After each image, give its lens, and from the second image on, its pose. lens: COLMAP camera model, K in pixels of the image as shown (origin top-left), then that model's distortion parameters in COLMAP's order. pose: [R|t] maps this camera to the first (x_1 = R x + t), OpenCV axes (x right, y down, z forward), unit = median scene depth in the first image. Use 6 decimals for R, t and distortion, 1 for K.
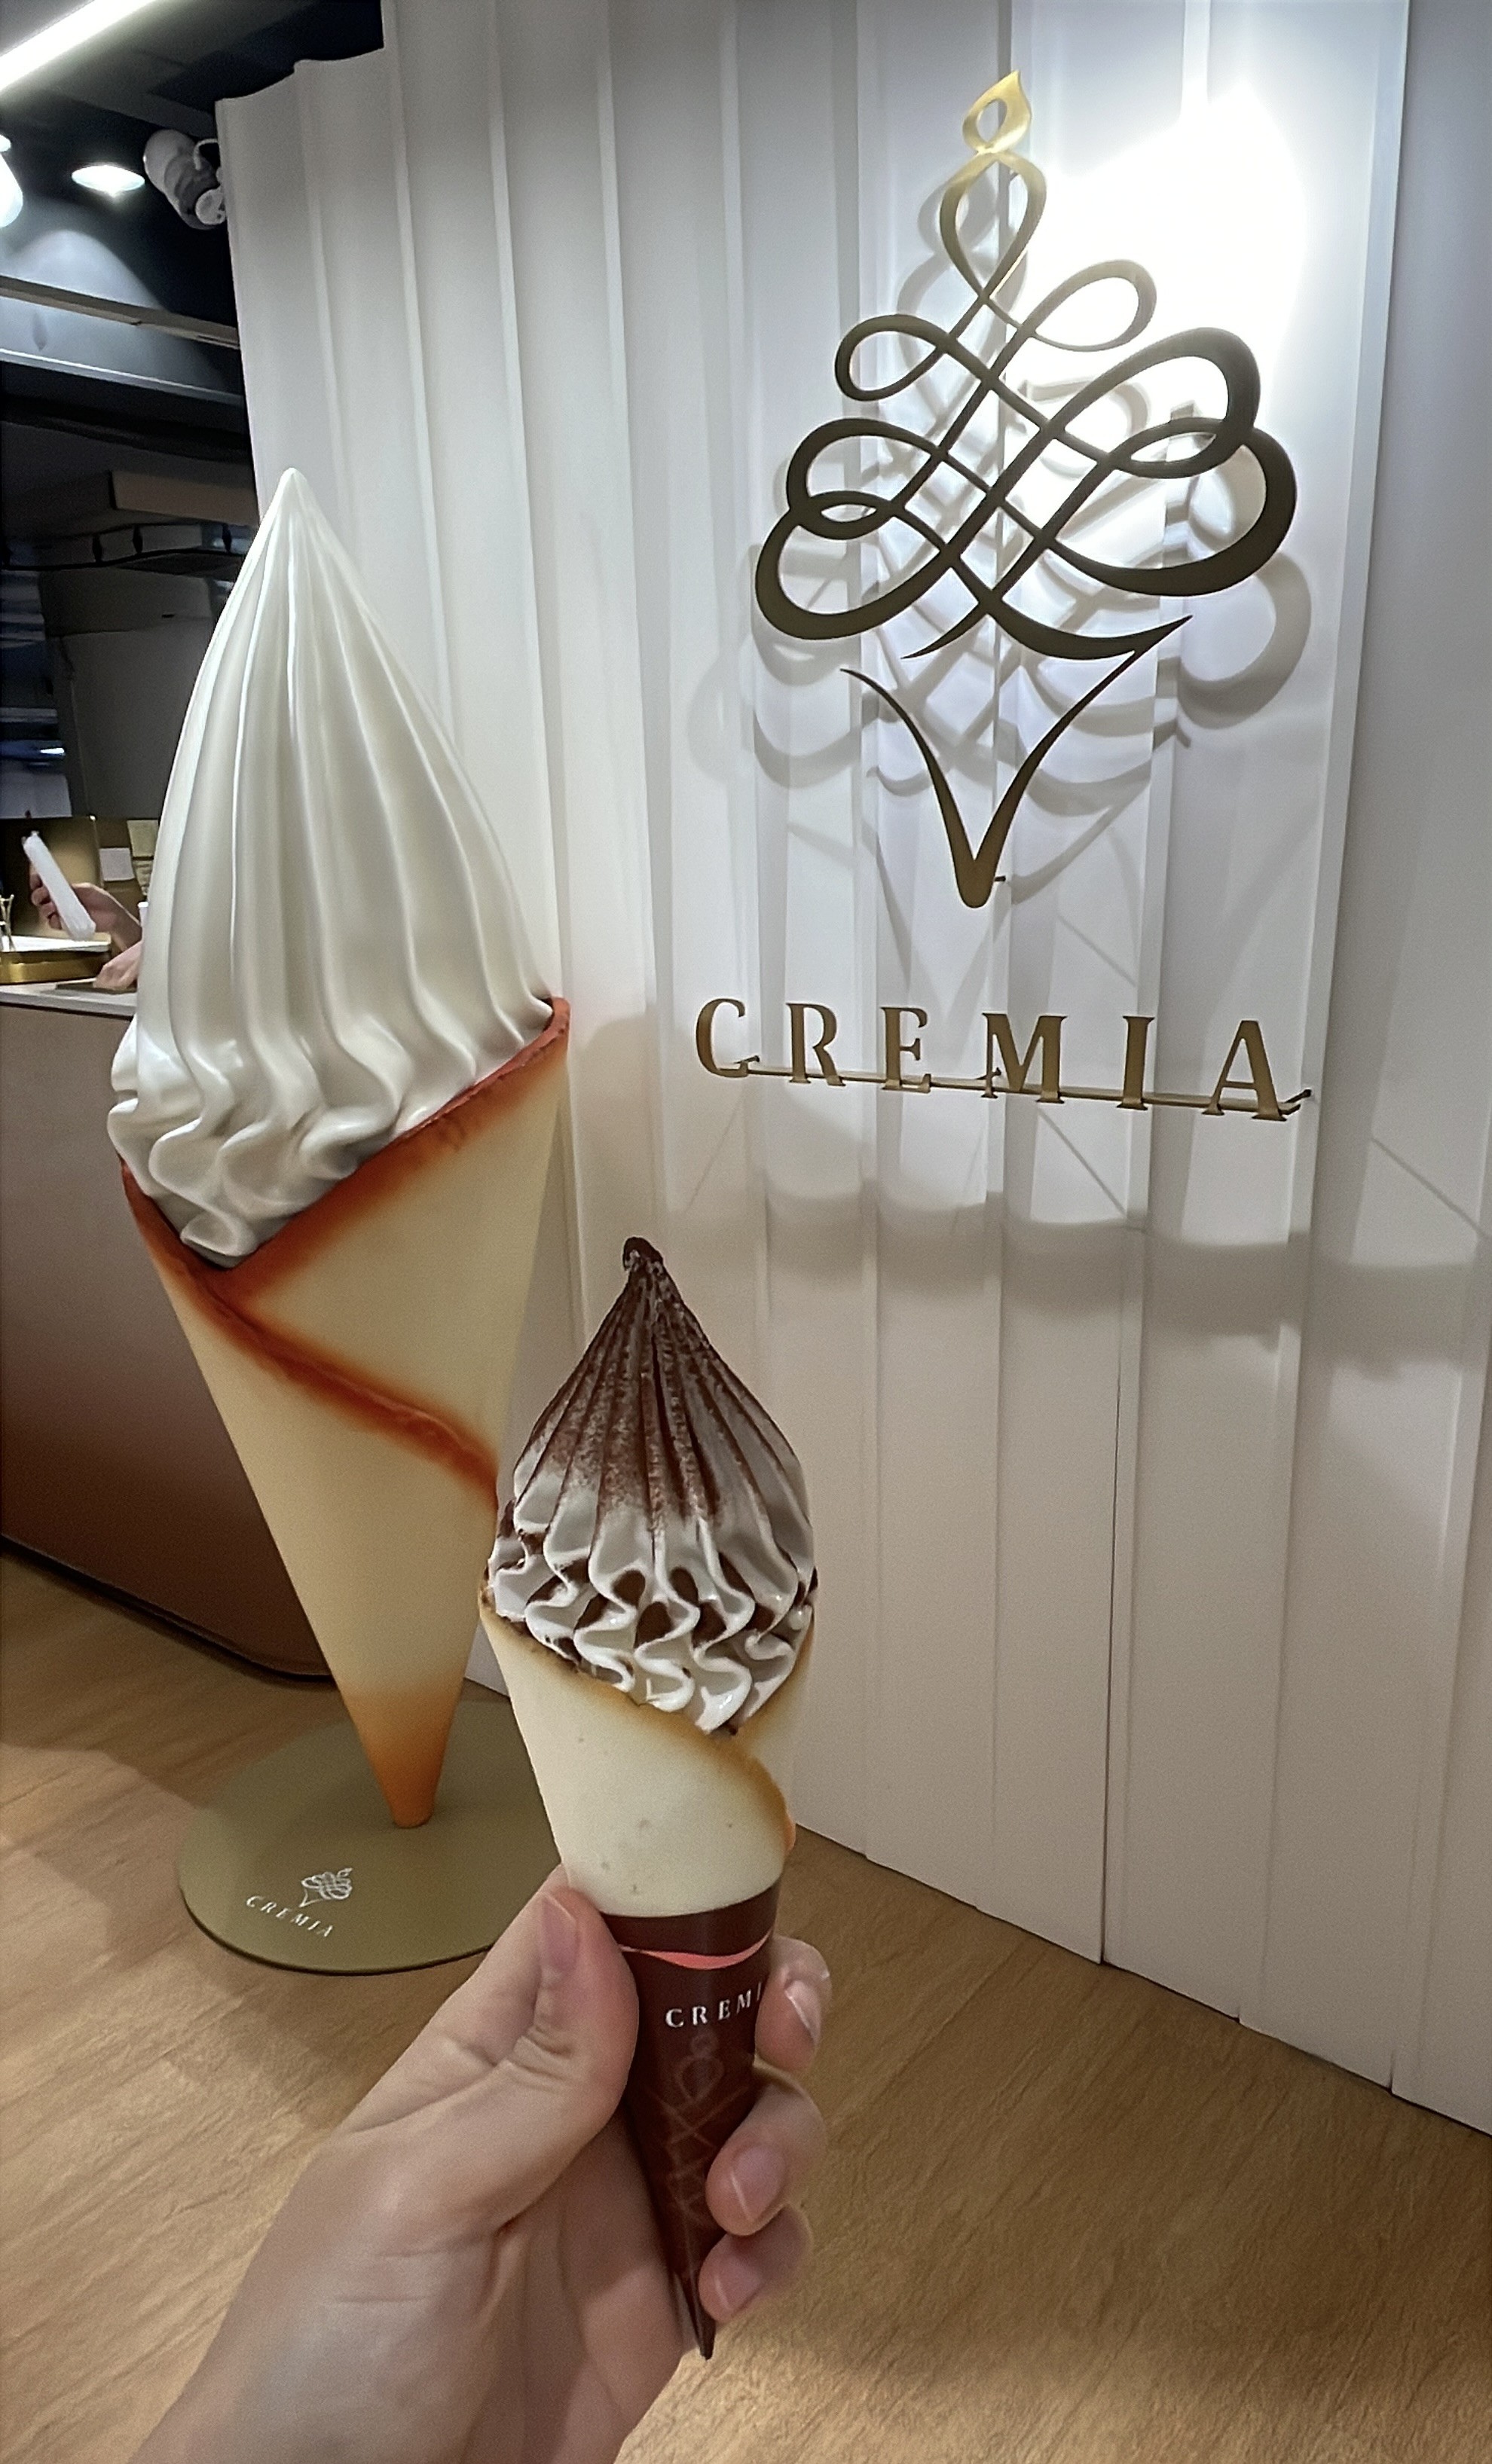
lens RADIAL K [[1568.4, 0, 750.0], [0, 1568.4, 1321.3], [0, 0, 1]] dist [0.162426, -0.221557]
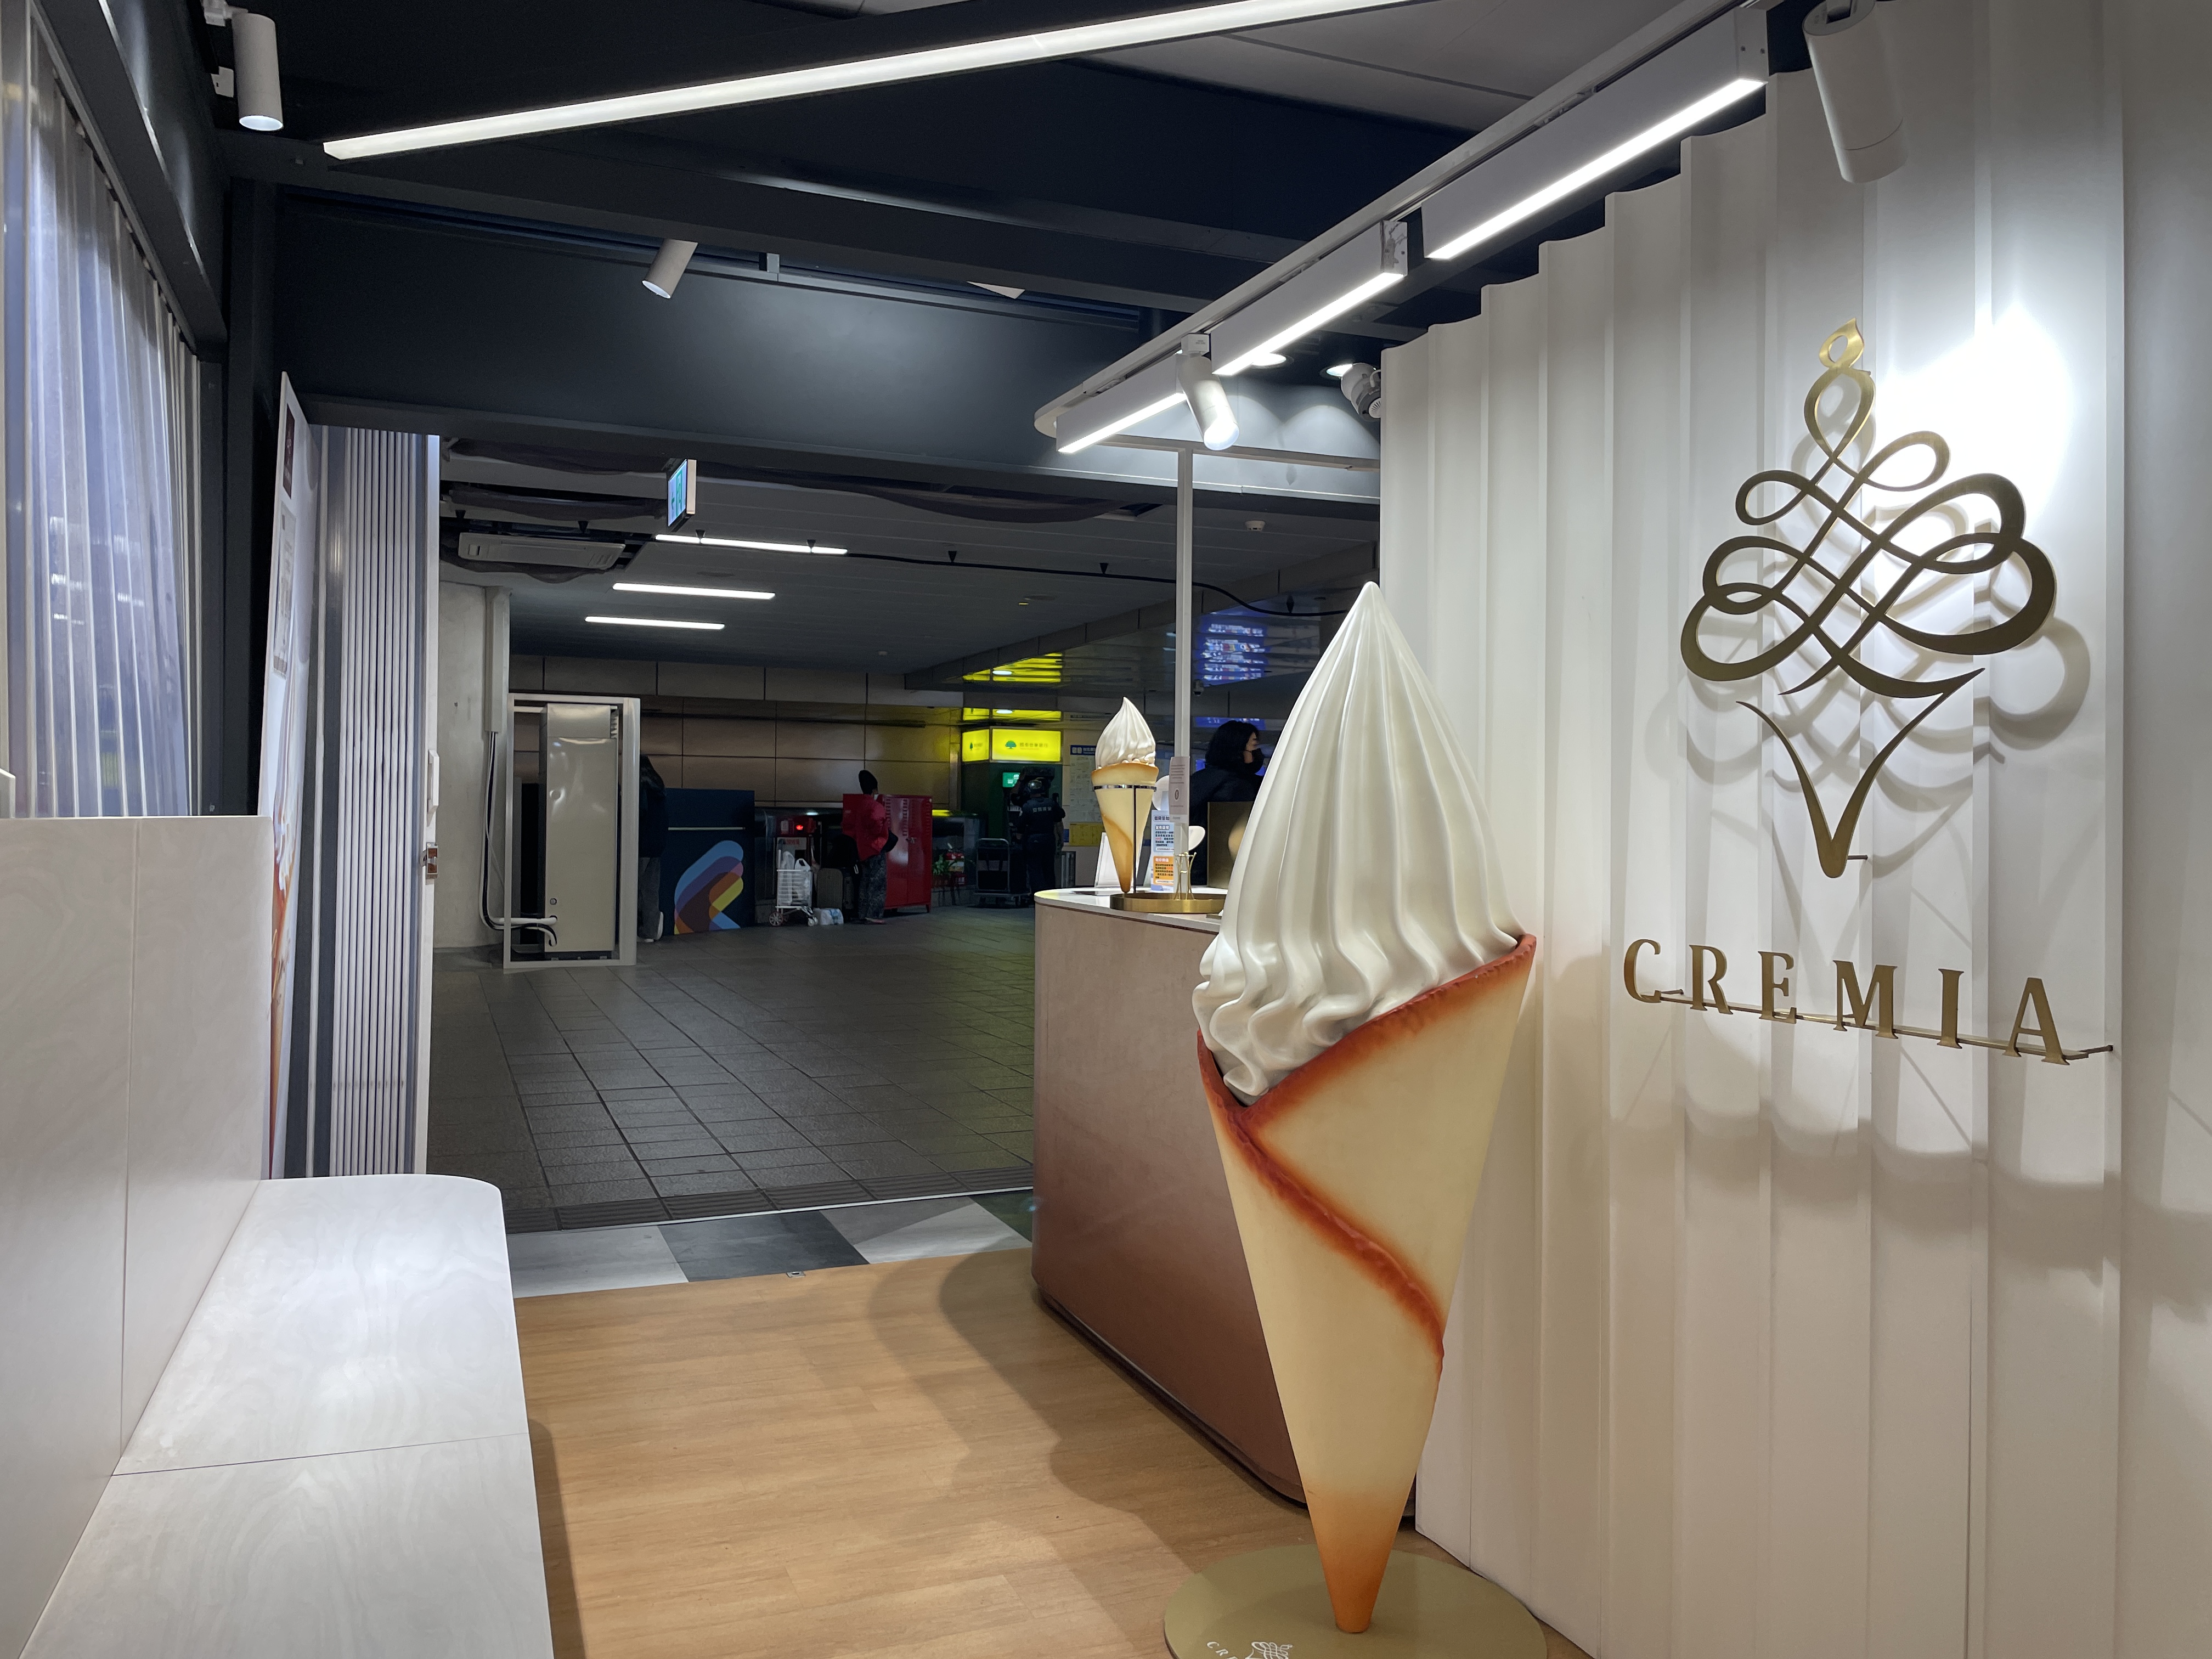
lens RADIAL K [[1656.9, 0, 1106.0], [0, 1656.9, 829.5], [0, 0, 1]] dist [0.047252, 0.000537]
pose [[0.868253, 0.038317, -0.494639, 0.281958], [-0.178963, 0.954076, -0.240233, 0.112900], [0.462718, 0.297105, 0.835237, -0.345746]]
